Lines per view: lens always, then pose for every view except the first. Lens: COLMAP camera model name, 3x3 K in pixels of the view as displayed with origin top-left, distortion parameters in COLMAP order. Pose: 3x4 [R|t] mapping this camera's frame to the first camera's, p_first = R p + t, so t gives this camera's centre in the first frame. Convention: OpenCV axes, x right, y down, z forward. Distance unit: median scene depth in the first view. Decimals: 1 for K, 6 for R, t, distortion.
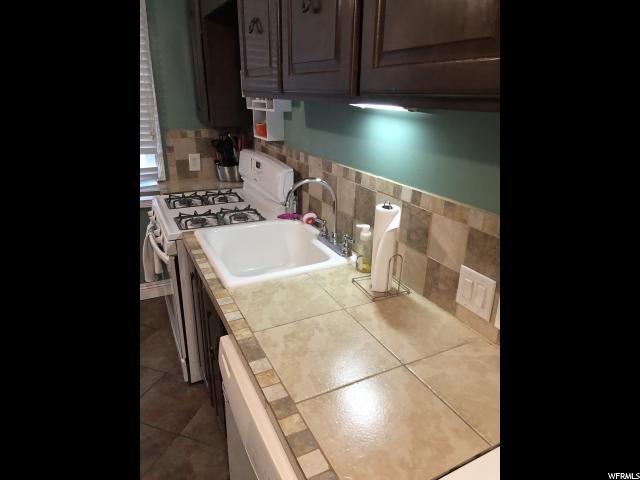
lens RADIAL K [[390.1, 0, 319.5], [0, 390.1, 241.0], [0, 0, 1]] dist [0.031121, -0.007297]
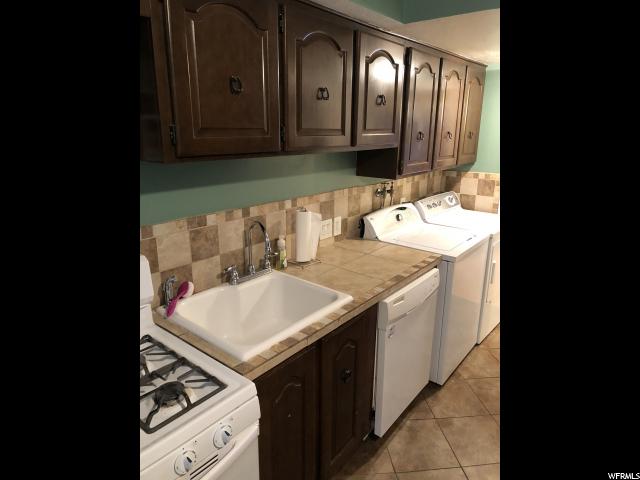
lens RADIAL K [[390.1, 0, 319.7], [0, 390.1, 239.0], [0, 0, 1]] dist [0.031121, -0.007297]
pose [[-0.401834, -0.267167, 0.875872, -1.055408], [0.314922, 0.857829, 0.406144, -0.501607], [-0.859857, 0.439034, -0.260568, 1.125687]]
